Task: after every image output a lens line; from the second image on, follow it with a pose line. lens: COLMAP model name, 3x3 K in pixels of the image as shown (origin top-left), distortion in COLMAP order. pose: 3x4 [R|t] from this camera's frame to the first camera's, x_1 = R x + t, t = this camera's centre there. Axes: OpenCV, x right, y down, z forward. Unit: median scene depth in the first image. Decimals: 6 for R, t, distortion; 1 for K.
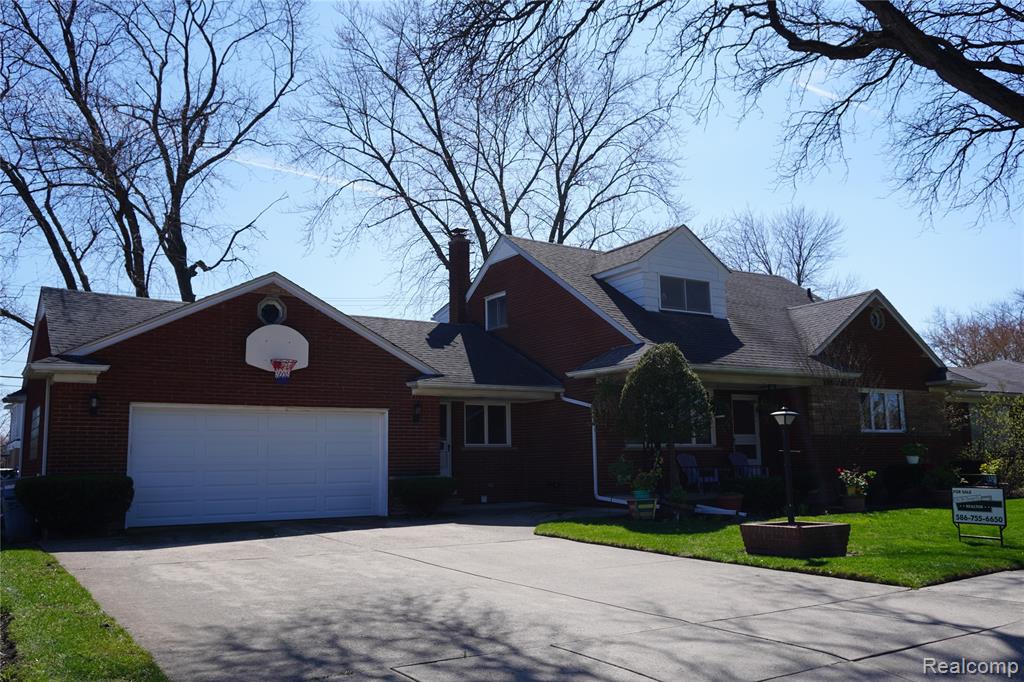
lens RADIAL K [[915.0, 0, 512.0], [0, 915.0, 341.0], [0, 0, 1]] dist [-0.005434, -0.003453]
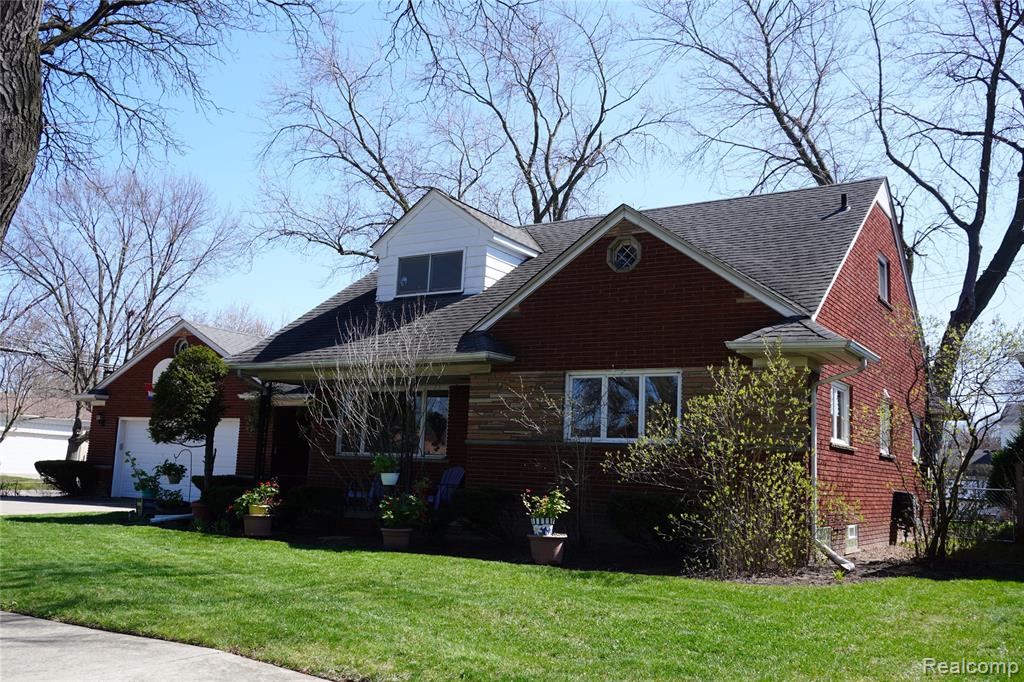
lens RADIAL K [[925.7, 0, 512.0], [0, 925.7, 341.0], [0, 0, 1]] dist [-0.001514, -0.001825]
pose [[0.403720, -0.096443, -0.909785, 1.091229], [0.072327, 0.994680, -0.073347, 0.085773], [0.912019, -0.036190, 0.408548, 0.810974]]
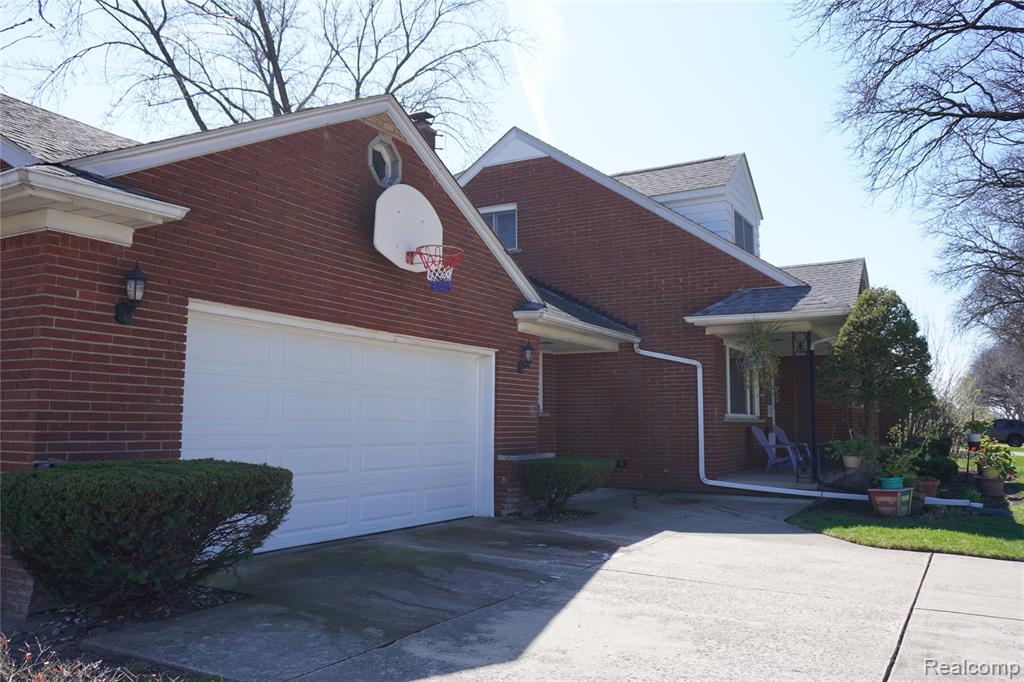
lens RADIAL K [[855.6, 0, 513.6], [0, 855.6, 354.8], [0, 0, 1]] dist [-0.001989, -0.000389]
pose [[0.879837, 0.059217, 0.471572, -0.395470], [-0.082284, 0.996203, 0.028424, 0.057880], [-0.468099, -0.063812, 0.881369, 0.452175]]
